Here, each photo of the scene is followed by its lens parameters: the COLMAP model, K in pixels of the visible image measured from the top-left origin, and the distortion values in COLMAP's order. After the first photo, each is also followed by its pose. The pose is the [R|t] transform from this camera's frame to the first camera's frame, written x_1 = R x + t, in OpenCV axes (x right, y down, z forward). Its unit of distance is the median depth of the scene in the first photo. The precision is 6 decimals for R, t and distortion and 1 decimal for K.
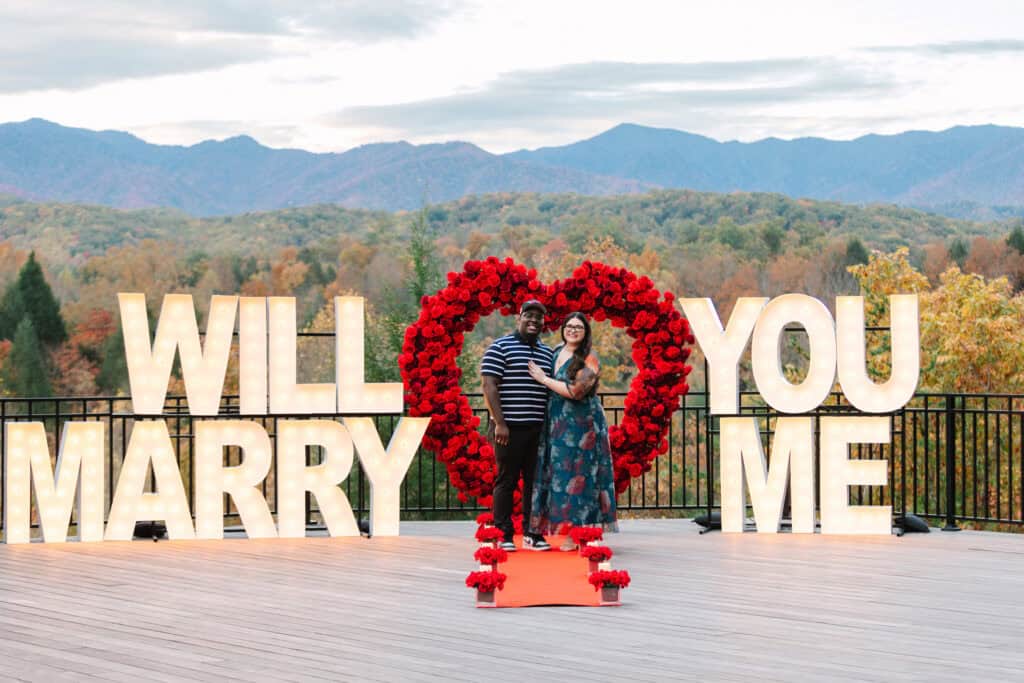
lens RADIAL K [[2146.0, 0, 512.0], [0, 2146.0, 341.5], [0, 0, 1]] dist [-0.045277, -0.041470]
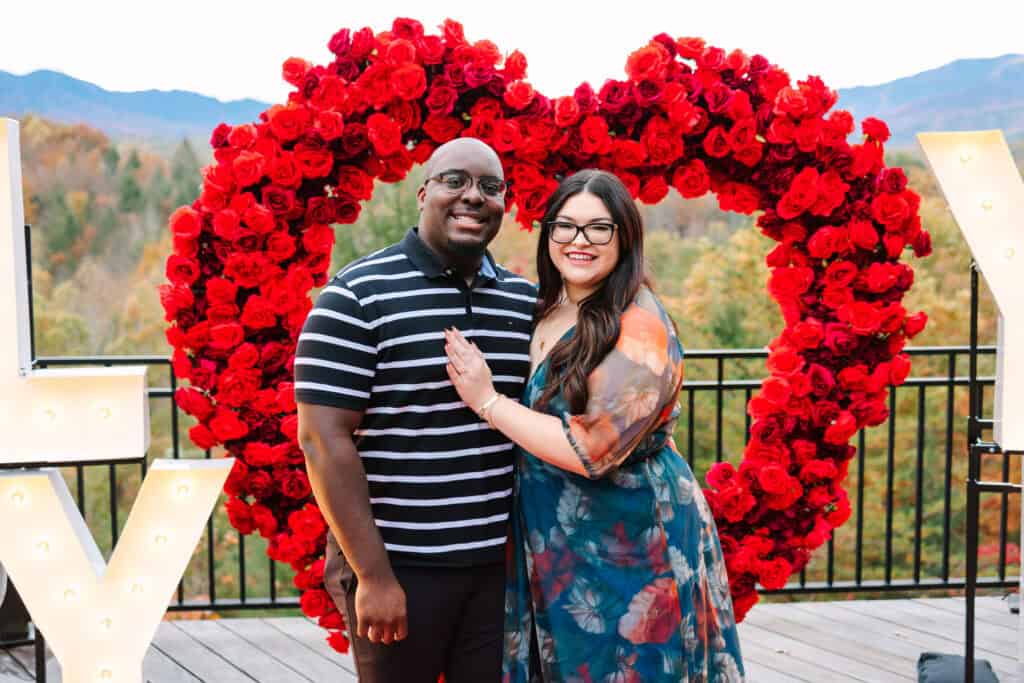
lens RADIAL K [[1073.1, 0, 511.7], [0, 1073.1, 311.9], [0, 0, 1]] dist [0.032761, 0.007242]
pose [[0.999970, 0.001013, 0.007705, 0.007432], [-0.001674, 0.996269, 0.086289, -0.005438], [-0.007589, -0.086299, 0.996240, 0.813963]]
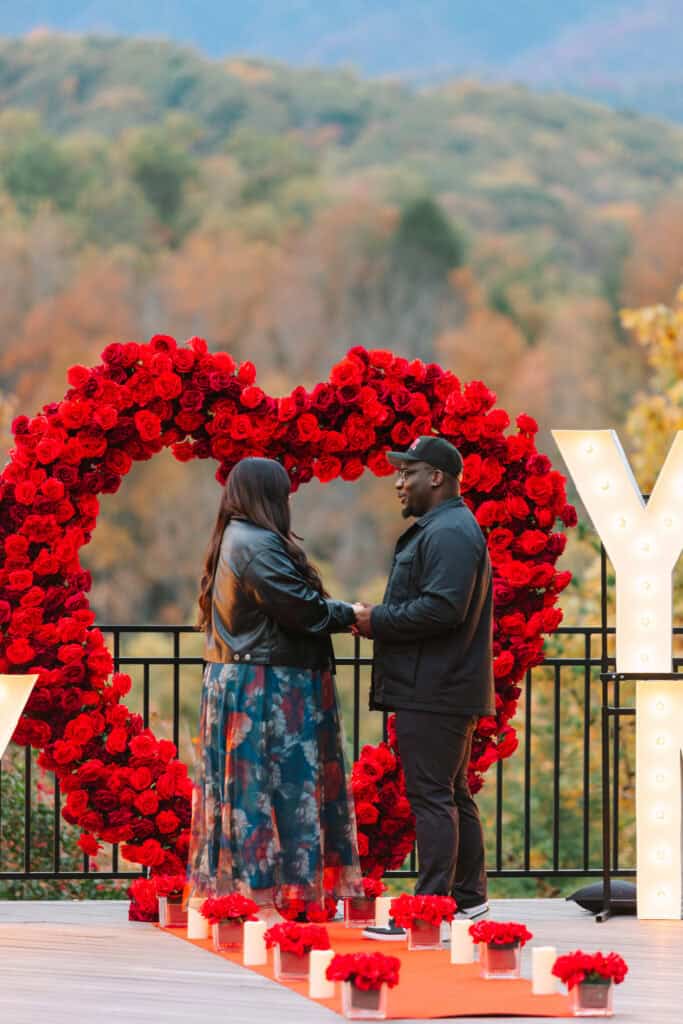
lens RADIAL K [[6560.4, 0, 341.5], [0, 6560.4, 512.0], [0, 0, 1]] dist [0.270668, -24.231465]
pose [[0.988817, 0.012912, 0.148571, -0.184593], [-0.013438, 0.999906, 0.002538, -0.004854], [-0.148524, -0.004506, 0.988899, -0.434914]]
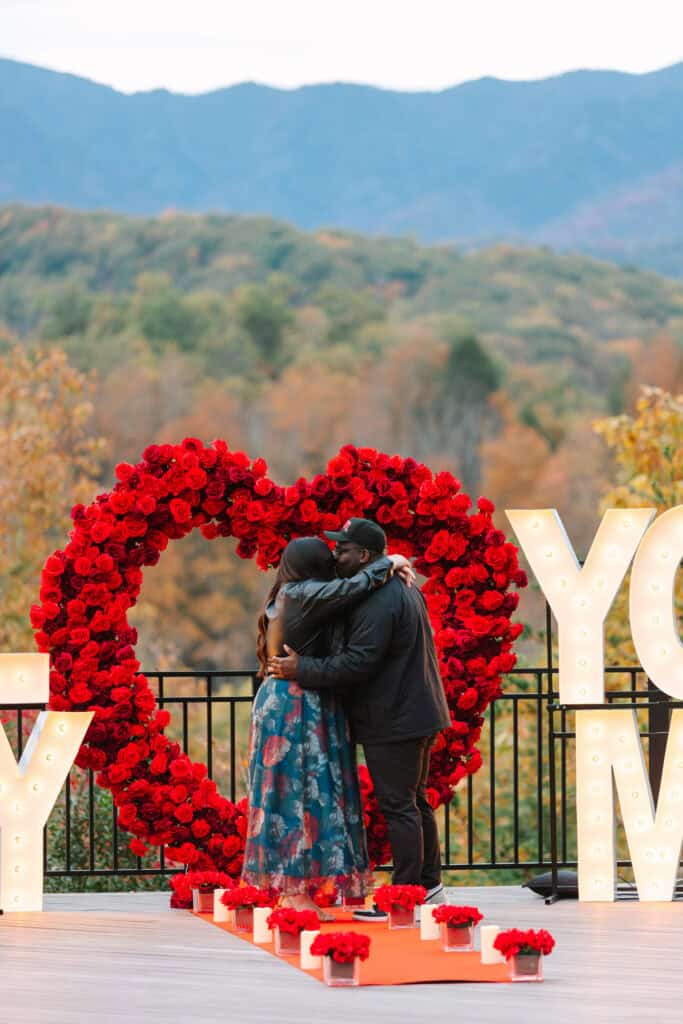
lens RADIAL K [[5135.3, 0, 341.5], [0, 5135.3, 512.0], [0, 0, 1]] dist [-0.230862, 8.315622]
pose [[0.990771, 0.001357, 0.135543, -0.159536], [0.000188, 0.999935, -0.011385, -0.003280], [-0.135550, 0.011305, 0.990706, -0.401609]]
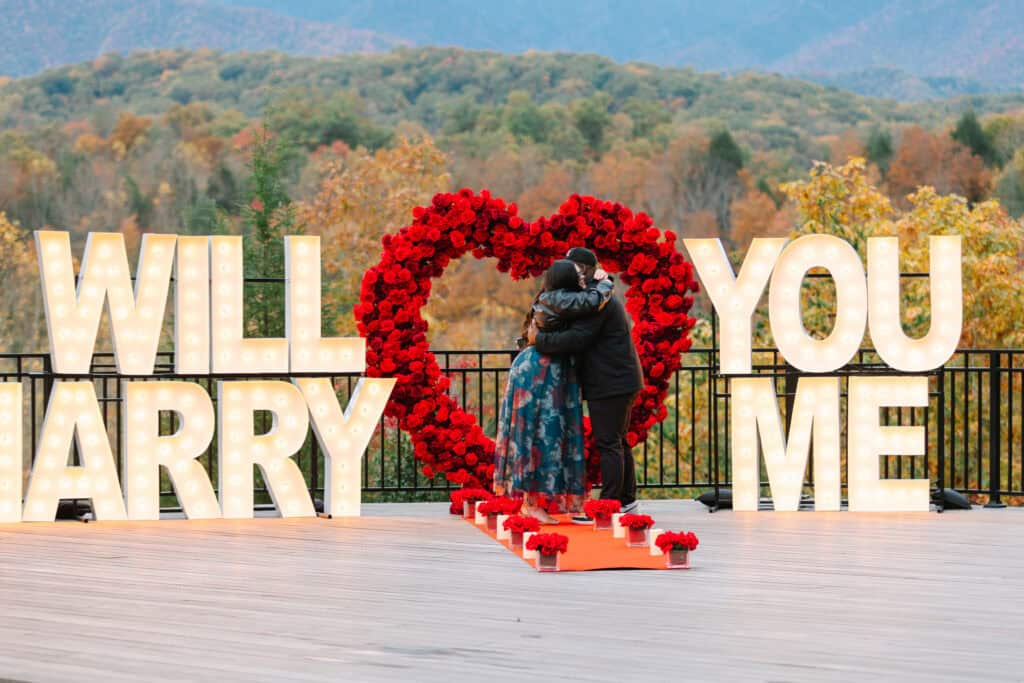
lens RADIAL K [[3358.3, 0, 512.0], [0, 3358.3, 341.5], [0, 0, 1]] dist [-0.129027, -0.688081]
pose [[0.995260, 0.000335, 0.097248, -0.120292], [-0.001959, 0.999860, 0.016606, -0.001239], [-0.097229, -0.016718, 0.995122, -0.326574]]
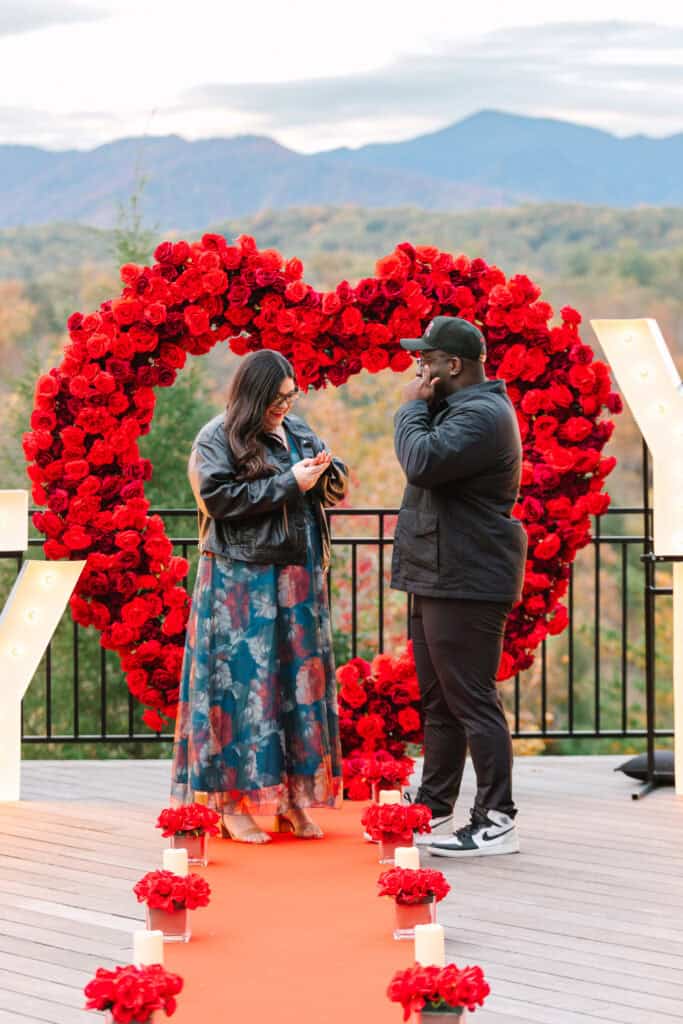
lens RADIAL K [[3025.8, 0, 341.5], [0, 3025.8, 512.0], [0, 0, 1]] dist [-0.035585, 0.187814]
pose [[0.999983, 0.002428, 0.005339, 0.016851], [-0.002597, 0.999489, 0.031865, 0.002042], [-0.005259, -0.031878, 0.999478, 0.304448]]
